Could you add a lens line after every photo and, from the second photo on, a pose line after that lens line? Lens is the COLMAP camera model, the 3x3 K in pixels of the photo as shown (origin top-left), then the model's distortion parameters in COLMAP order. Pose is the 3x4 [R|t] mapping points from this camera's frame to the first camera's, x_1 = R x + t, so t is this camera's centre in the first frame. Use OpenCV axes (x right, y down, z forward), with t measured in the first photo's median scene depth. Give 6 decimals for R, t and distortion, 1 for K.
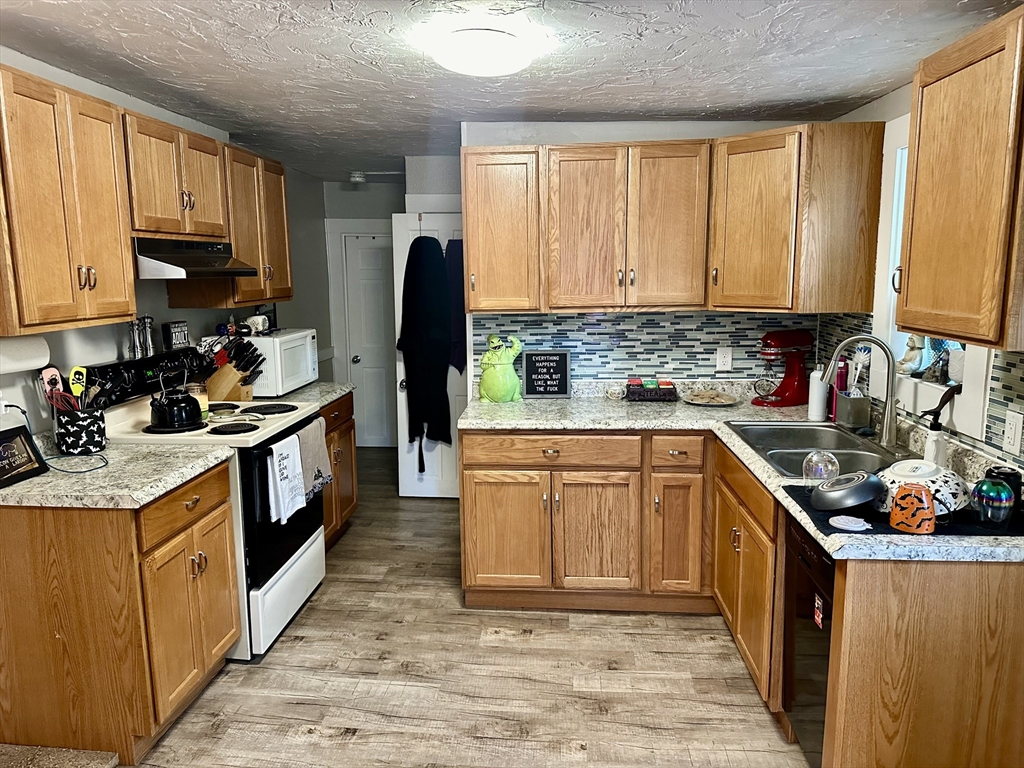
lens RADIAL K [[719.2, 0, 509.4], [0, 719.2, 384.5], [0, 0, 1]] dist [0.072304, -0.098046]
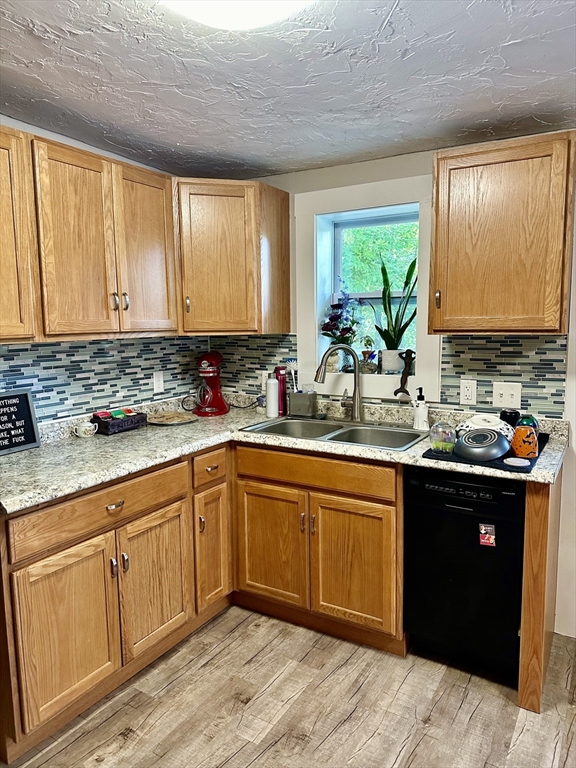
lens RADIAL K [[539.4, 0, 289.8], [0, 539.4, 384.2], [0, 0, 1]] dist [0.072304, -0.098046]
pose [[0.454370, -0.100483, 0.885128, -0.401327], [0.146497, 0.988518, 0.037018, -0.039445], [-0.878684, 0.112849, 0.463874, 0.528602]]
